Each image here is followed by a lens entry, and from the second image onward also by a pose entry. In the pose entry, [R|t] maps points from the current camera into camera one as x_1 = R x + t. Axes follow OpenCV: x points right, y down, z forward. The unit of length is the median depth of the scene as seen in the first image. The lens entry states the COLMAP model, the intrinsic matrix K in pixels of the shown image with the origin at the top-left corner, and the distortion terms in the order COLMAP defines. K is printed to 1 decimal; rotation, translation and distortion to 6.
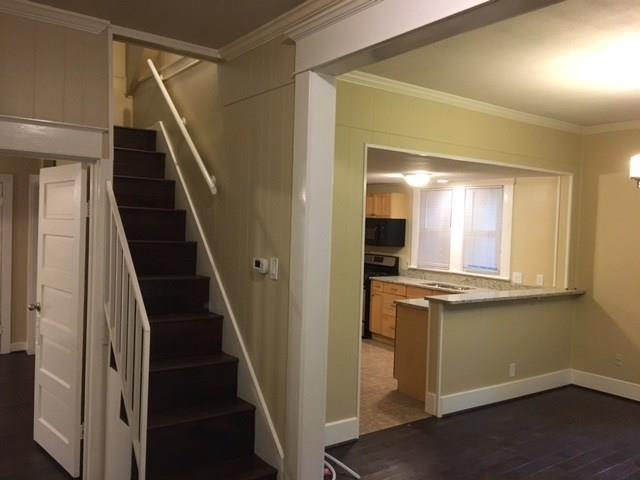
lens RADIAL K [[536.9, 0, 323.5], [0, 536.9, 241.6], [0, 0, 1]] dist [0.074784, -0.103972]
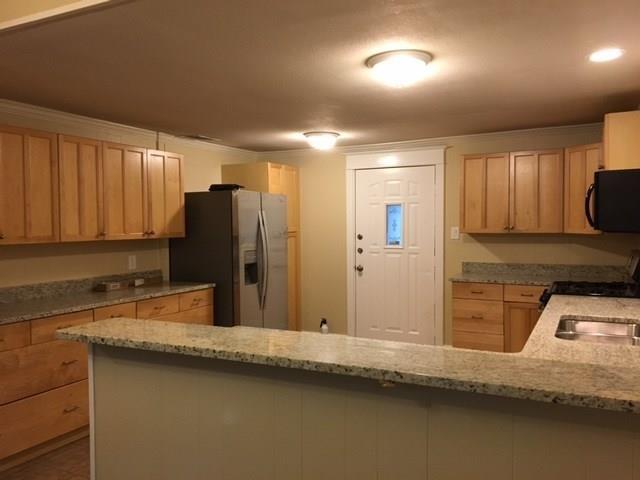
lens RADIAL K [[536.9, 0, 321.5], [0, 536.9, 238.9], [0, 0, 1]] dist [0.074784, -0.103972]
pose [[0.466319, -0.012034, -0.884535, 0.505608], [-0.007405, 0.999819, -0.017507, 0.030100], [0.884586, 0.014714, 0.466146, 0.687270]]
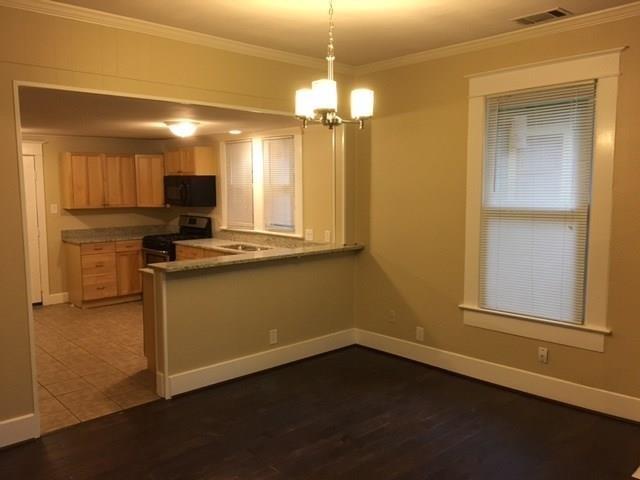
lens RADIAL K [[536.9, 0, 325.0], [0, 536.9, 240.9], [0, 0, 1]] dist [0.074784, -0.103972]
pose [[0.990802, -0.050489, 0.125545, 0.266429], [0.040980, 0.996172, 0.077209, 0.006687], [-0.128962, -0.071354, 0.989079, 0.078769]]
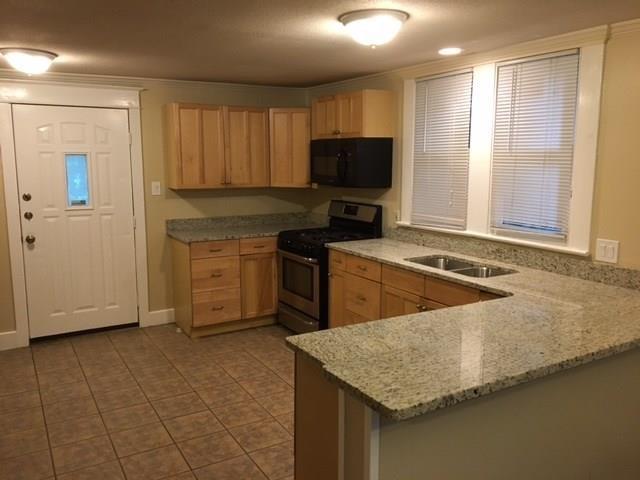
lens RADIAL K [[536.9, 0, 324.9], [0, 536.9, 240.4], [0, 0, 1]] dist [0.074784, -0.103972]
pose [[0.996029, -0.020583, -0.086623, 0.158471], [0.030258, 0.993258, 0.111908, -0.000820], [0.083736, -0.114085, 0.989936, 0.520961]]
